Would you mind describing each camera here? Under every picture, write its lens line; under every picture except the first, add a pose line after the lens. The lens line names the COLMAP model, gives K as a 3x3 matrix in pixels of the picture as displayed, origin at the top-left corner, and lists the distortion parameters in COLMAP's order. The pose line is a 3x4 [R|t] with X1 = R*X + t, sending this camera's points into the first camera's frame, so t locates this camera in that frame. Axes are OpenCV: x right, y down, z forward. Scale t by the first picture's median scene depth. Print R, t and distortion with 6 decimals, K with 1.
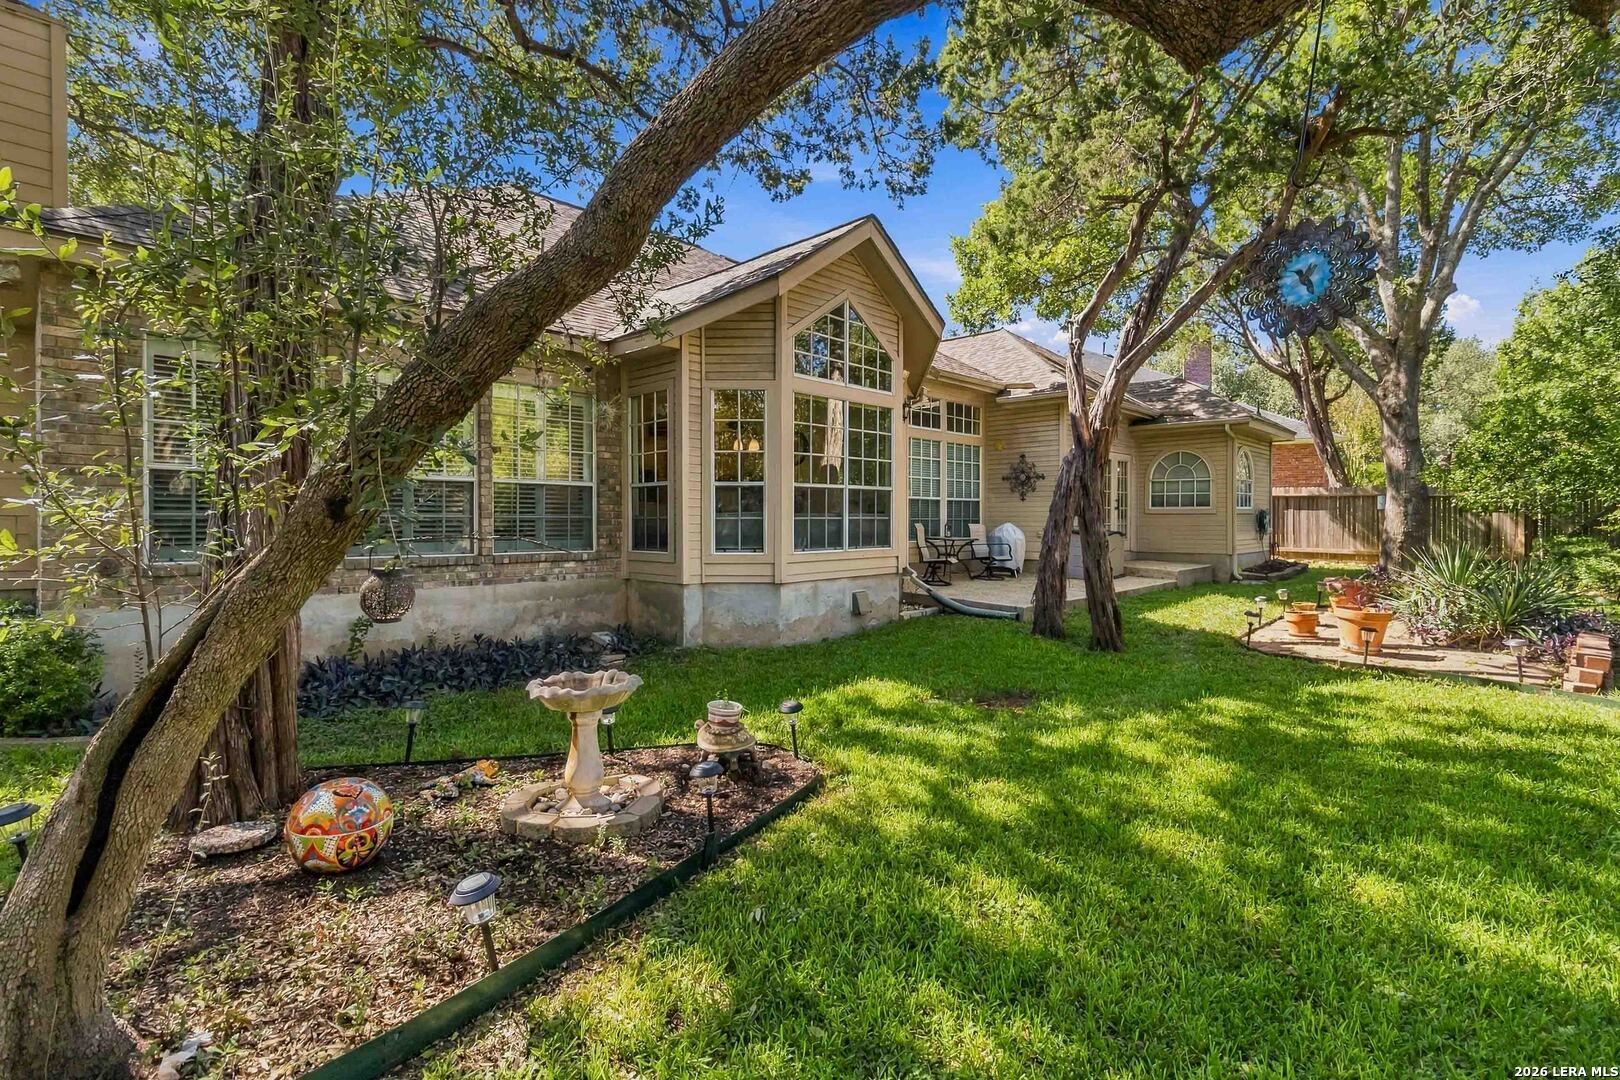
lens RADIAL K [[766.3, 0, 816.0], [0, 766.3, 507.1], [0, 0, 1]] dist [-0.000113, 0.000775]
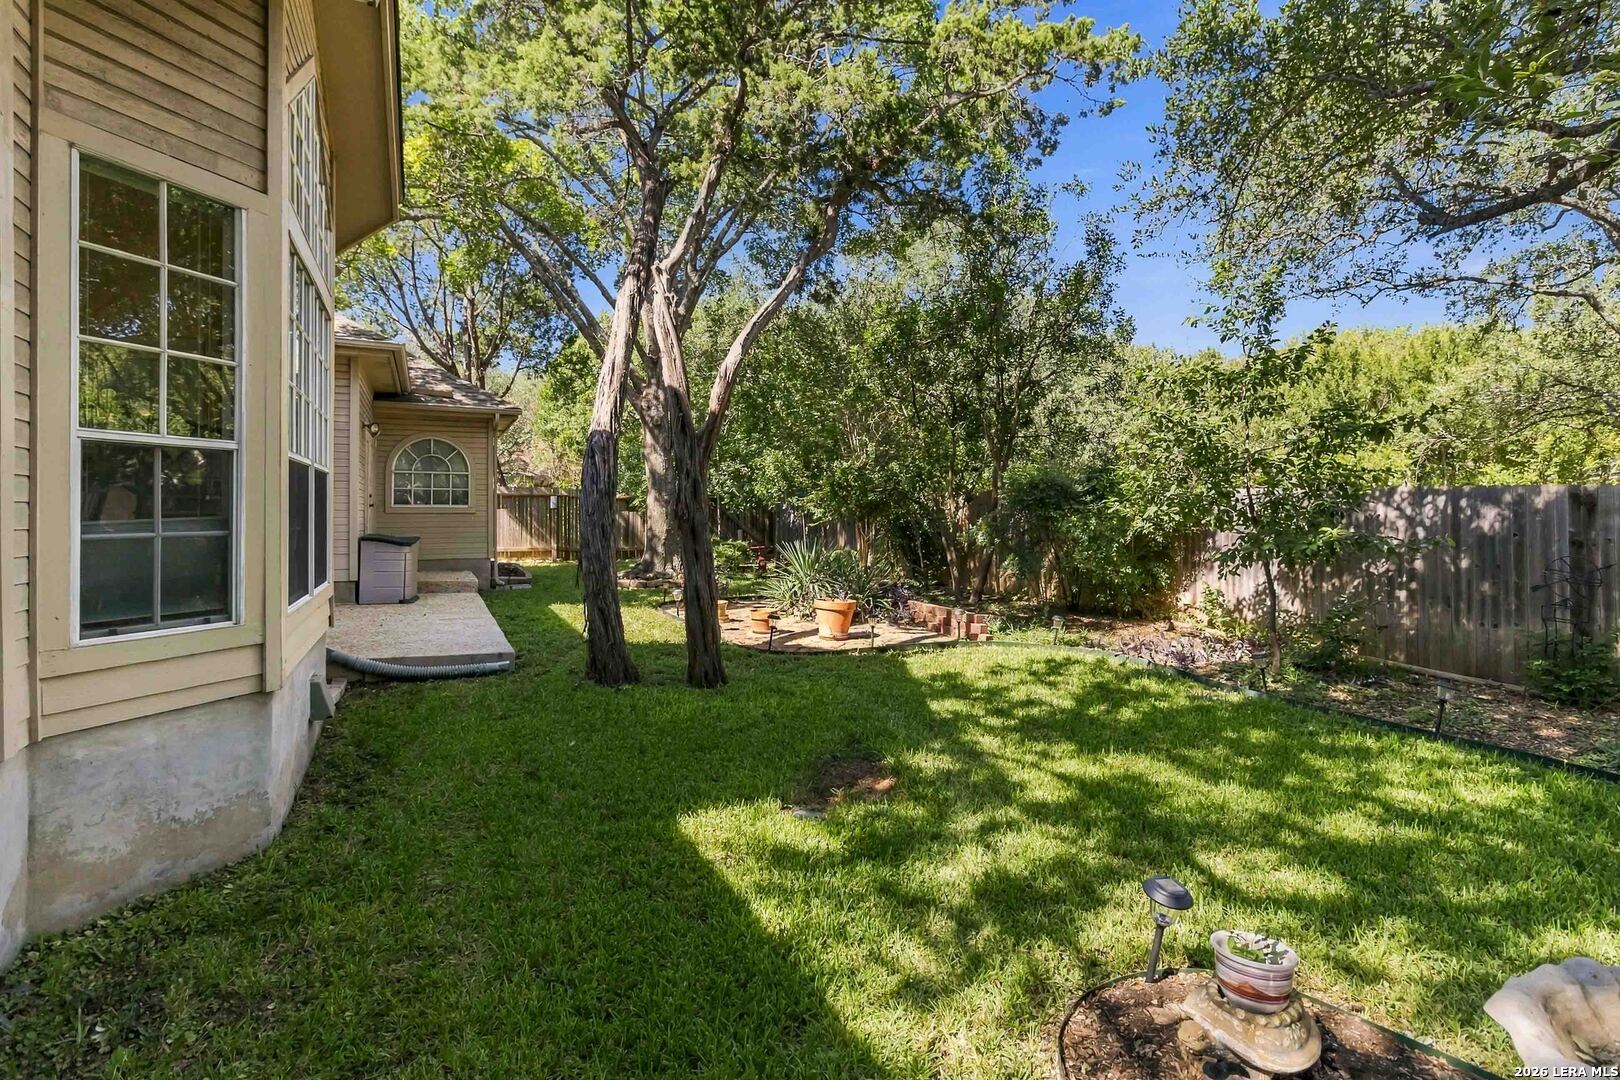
lens RADIAL K [[769.2, 0, 811.0], [0, 769.2, 517.9], [0, 0, 1]] dist [0.000168, 0.000142]
pose [[0.332921, -0.006643, 0.942931, -0.232507], [-0.013130, 0.999846, 0.011680, -0.001183], [-0.942863, -0.016269, 0.332783, 0.407062]]
